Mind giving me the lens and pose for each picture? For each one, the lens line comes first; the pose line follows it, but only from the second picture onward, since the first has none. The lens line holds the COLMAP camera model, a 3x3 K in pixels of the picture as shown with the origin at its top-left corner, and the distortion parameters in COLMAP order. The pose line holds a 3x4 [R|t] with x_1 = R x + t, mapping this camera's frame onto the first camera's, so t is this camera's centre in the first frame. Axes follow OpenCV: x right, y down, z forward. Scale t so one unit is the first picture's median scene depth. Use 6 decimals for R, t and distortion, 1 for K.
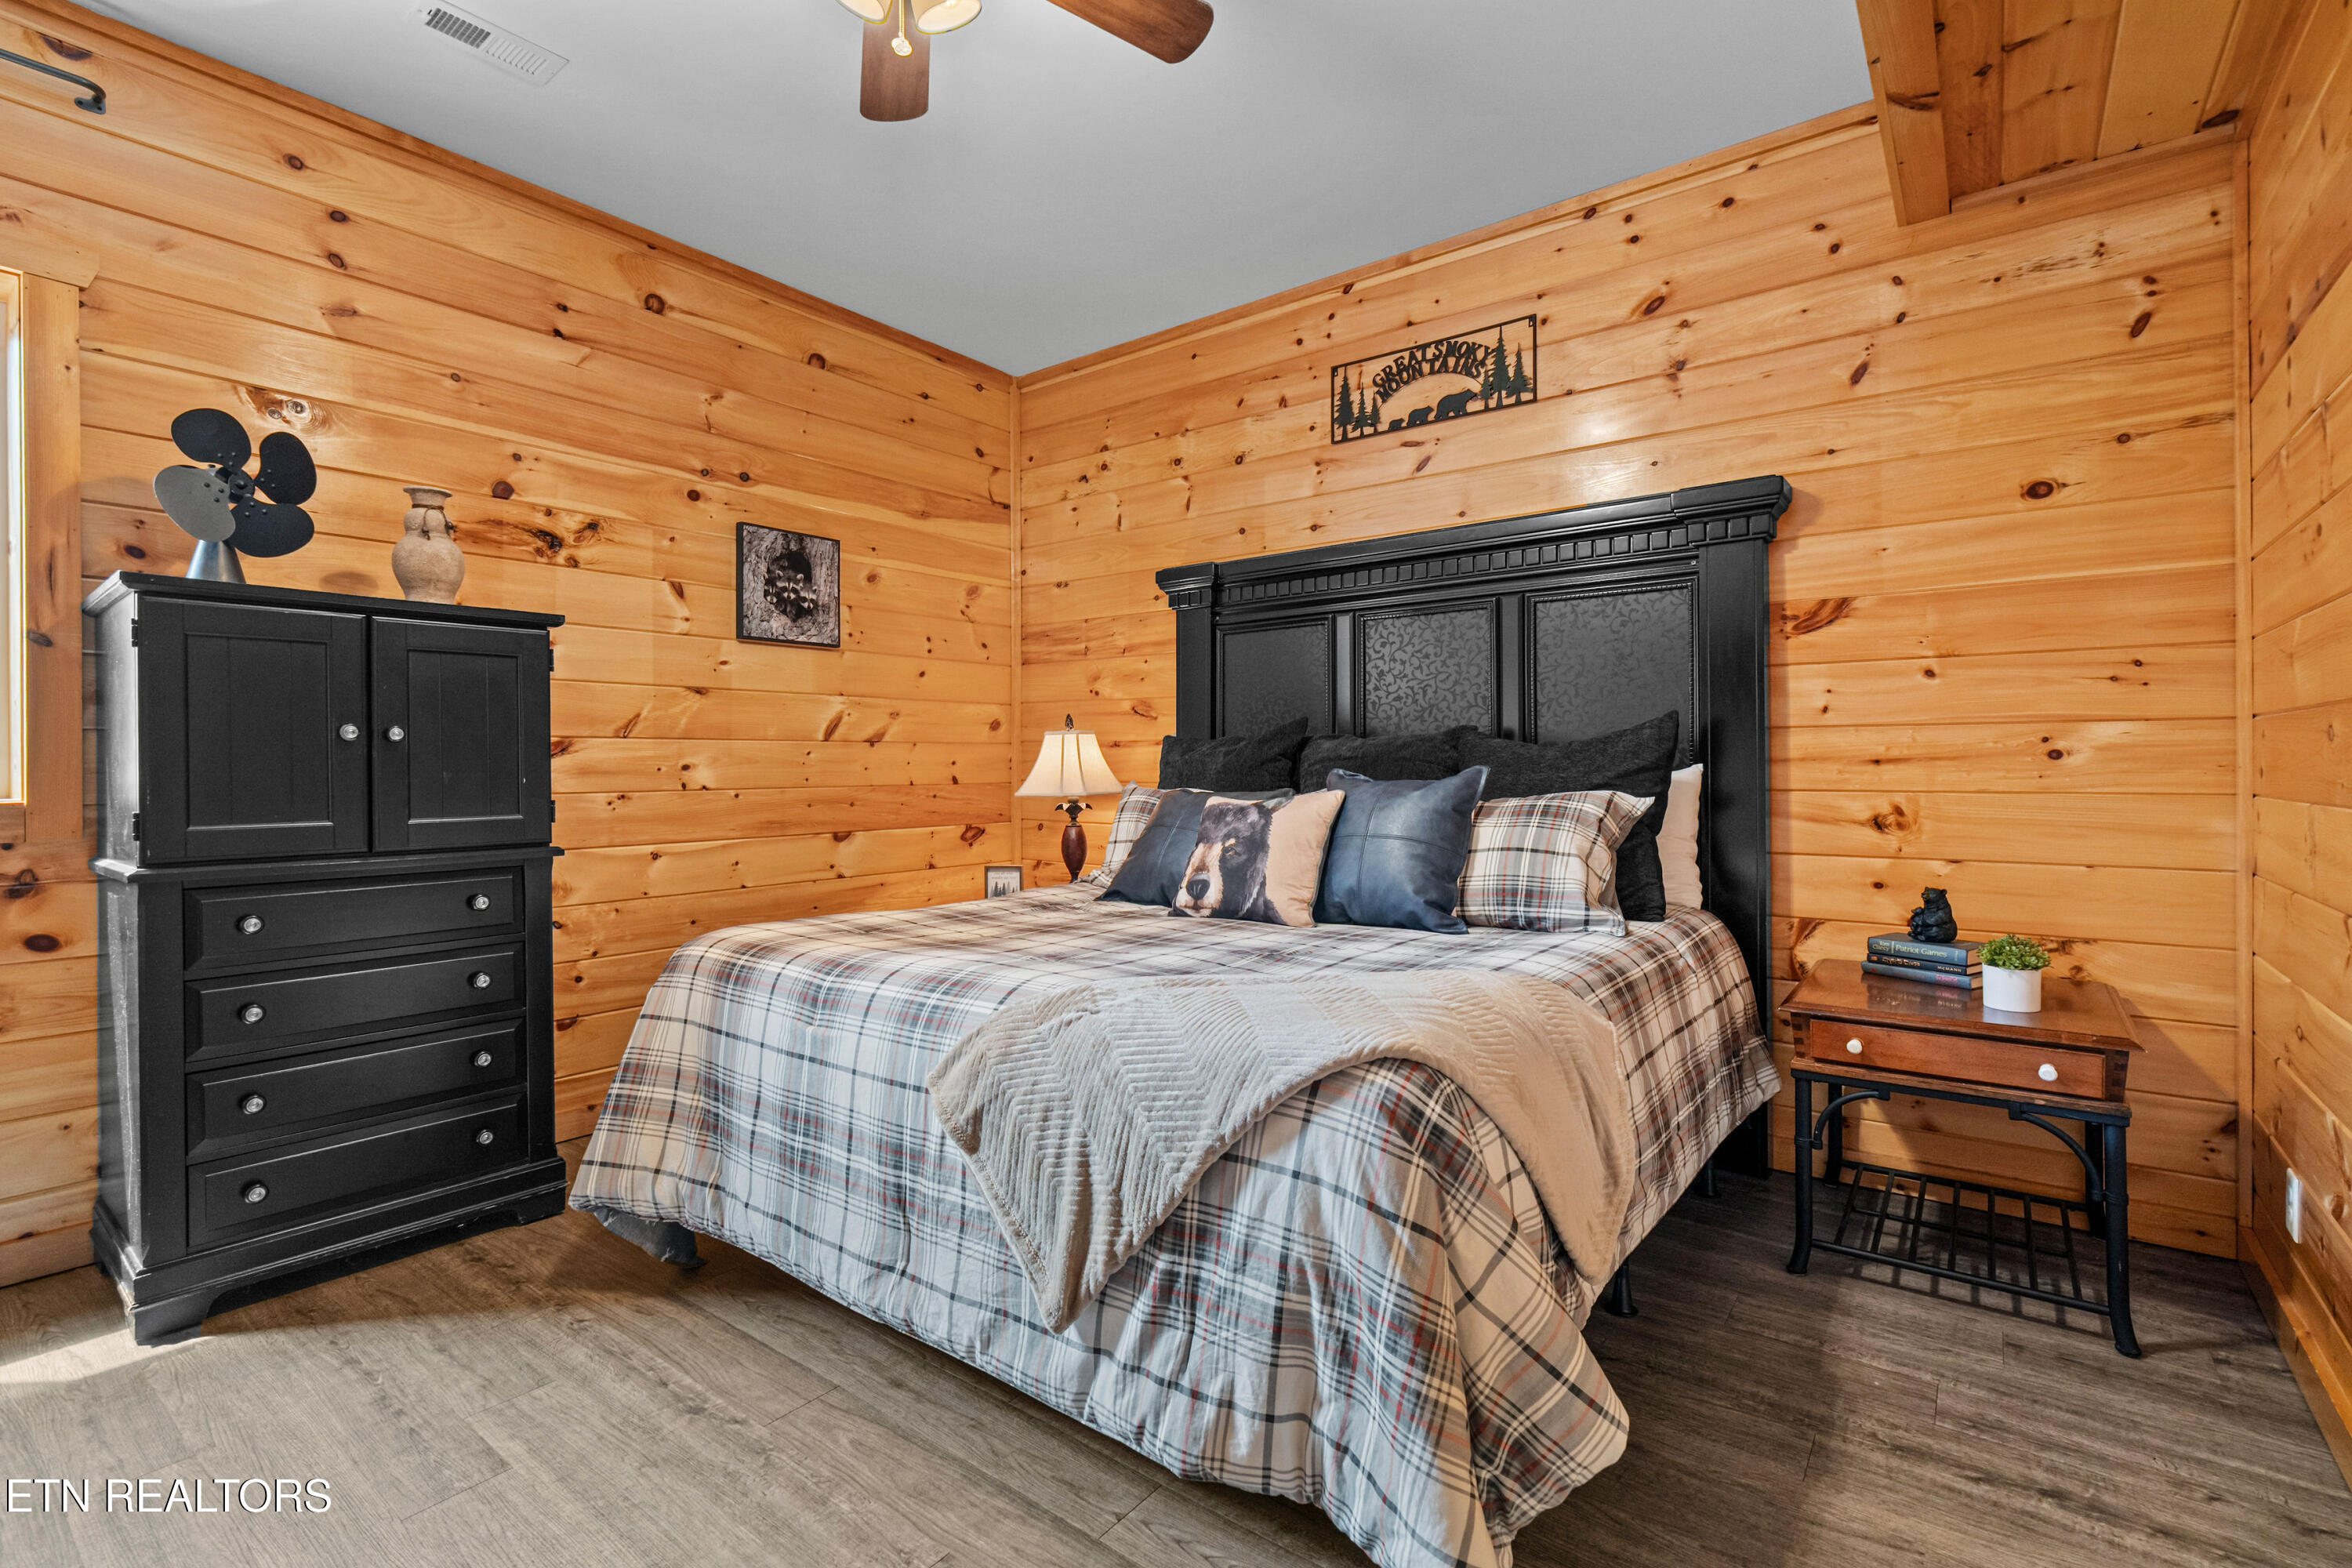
lens RADIAL K [[1072.3, 0, 1176.8], [0, 1072.3, 771.2], [0, 0, 1]] dist [-0.007287, 0.002809]
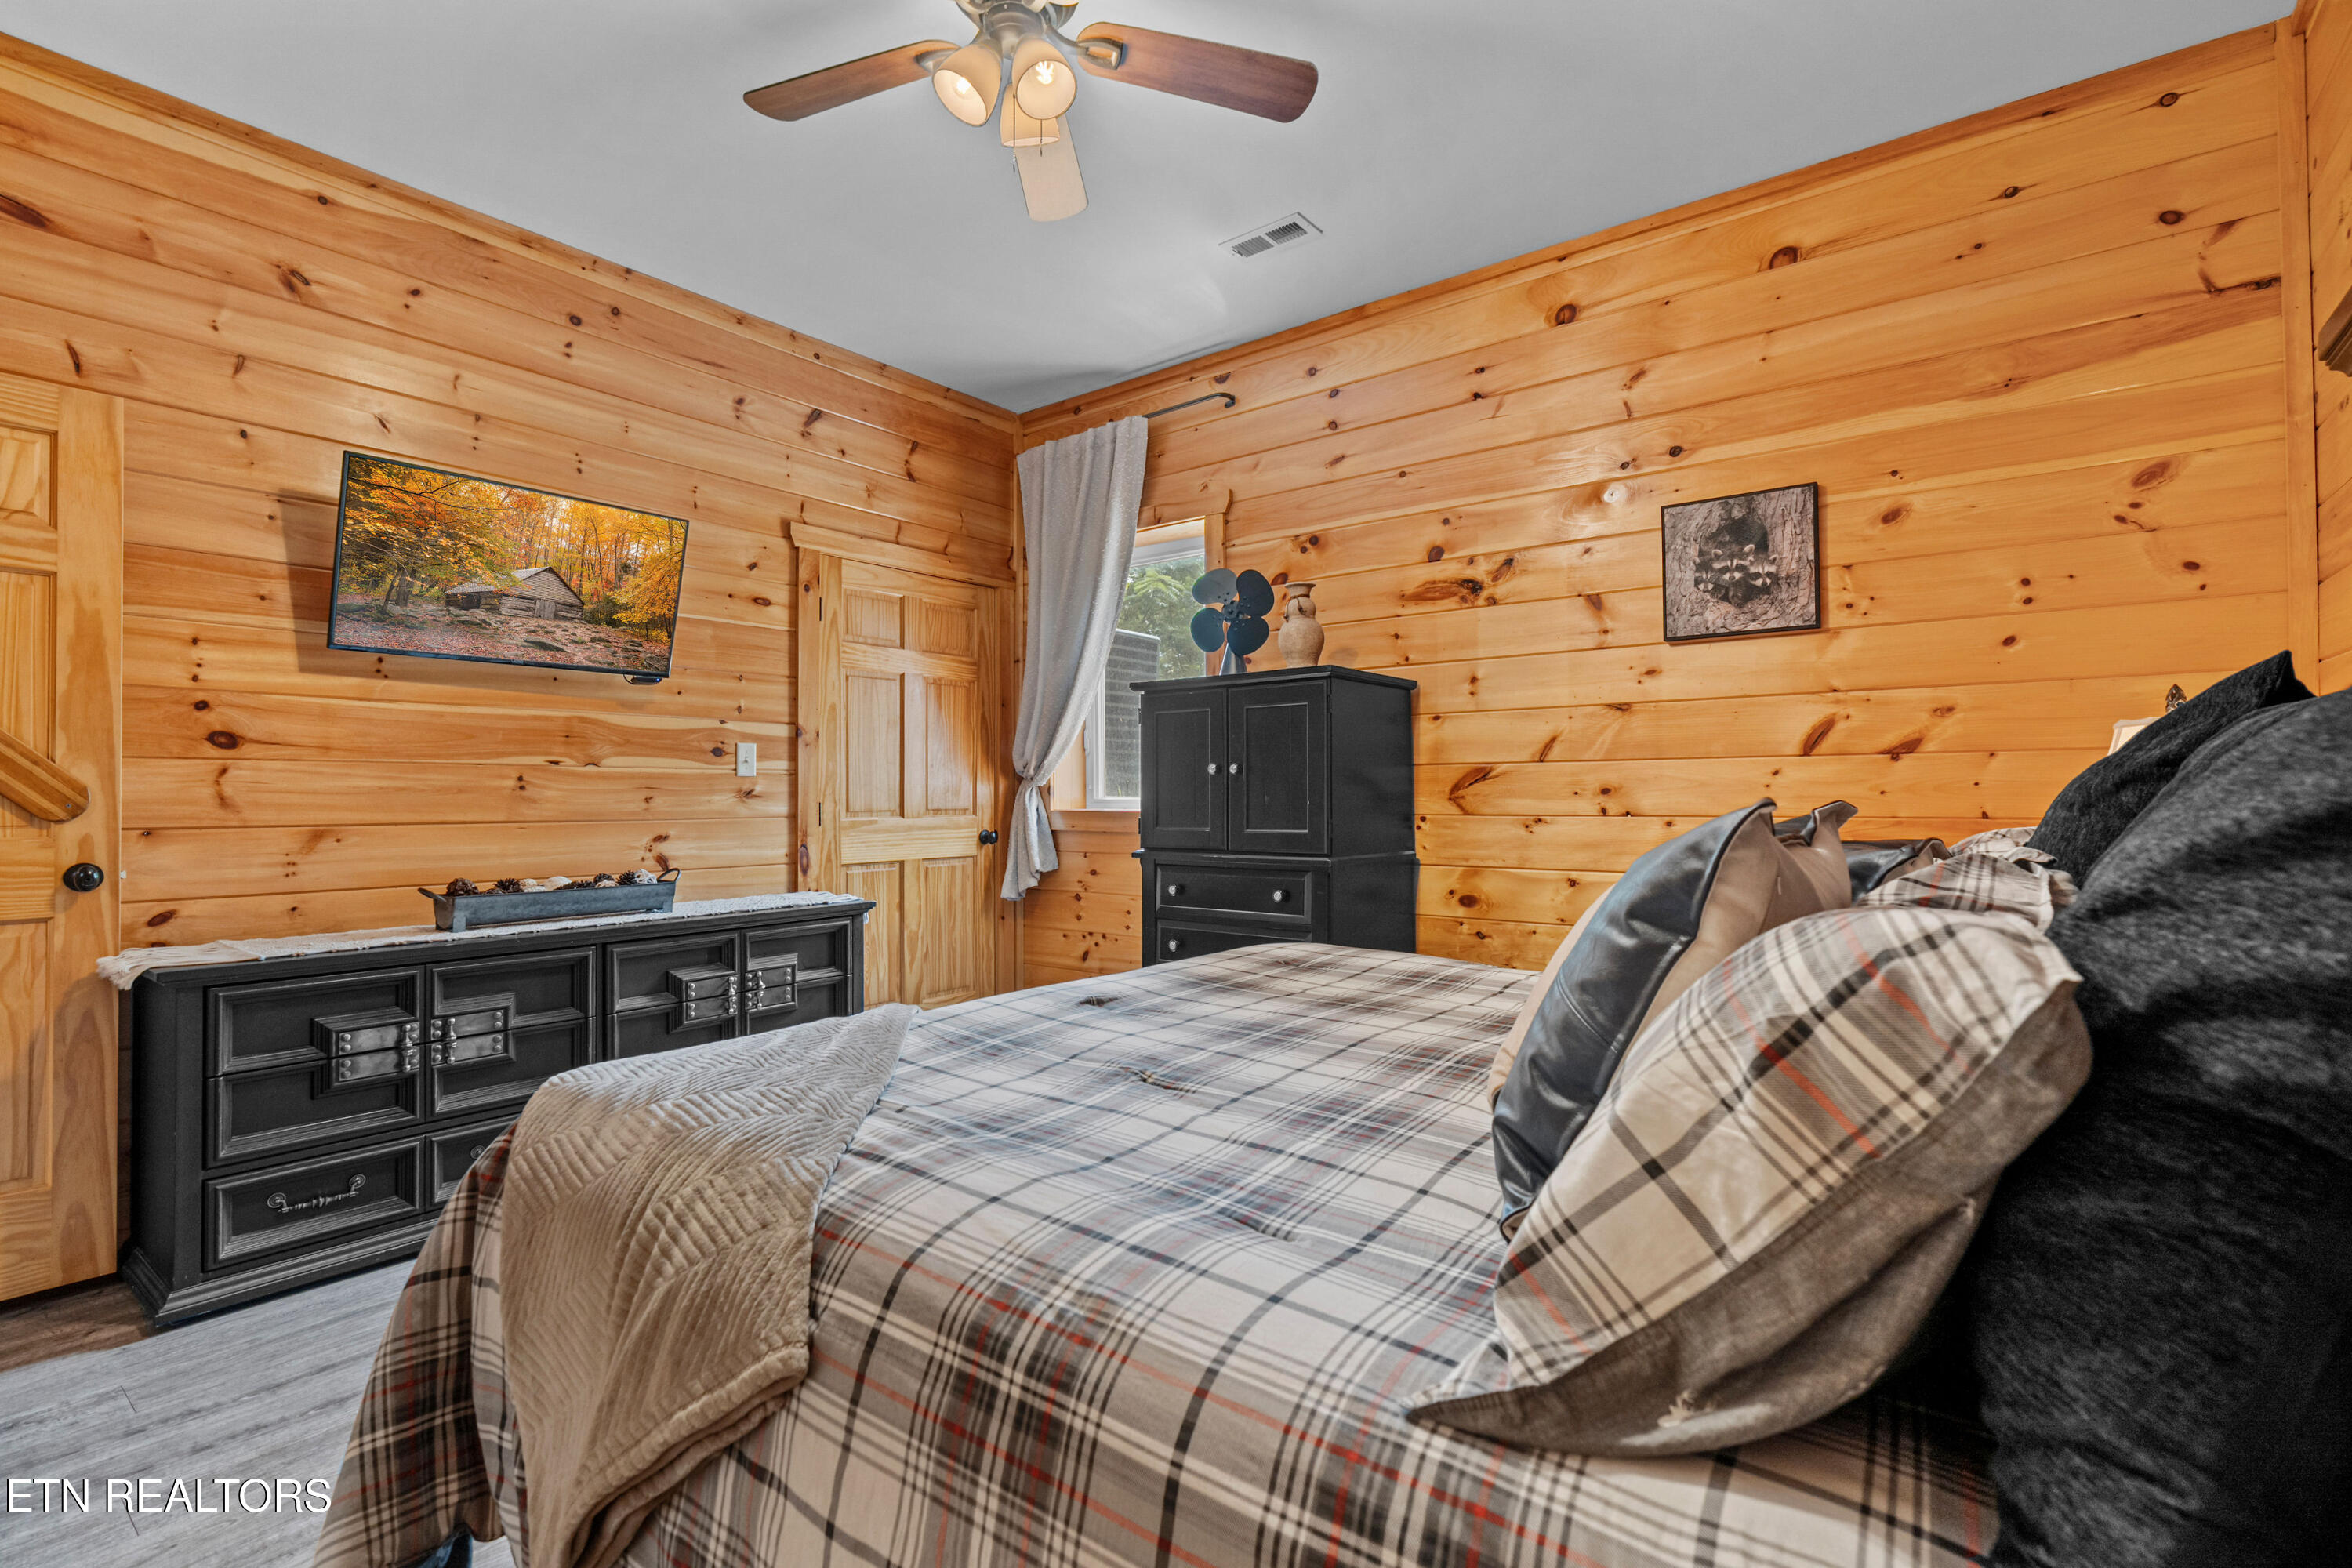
lens RADIAL K [[1072.3, 0, 1176.6], [0, 1072.3, 791.8], [0, 0, 1]] dist [-0.007287, 0.002809]
pose [[-0.009762, 0.003620, -0.999946, 0.441554], [0.001436, 0.999992, 0.003606, -0.006111], [0.999951, -0.001401, -0.009767, 0.589200]]
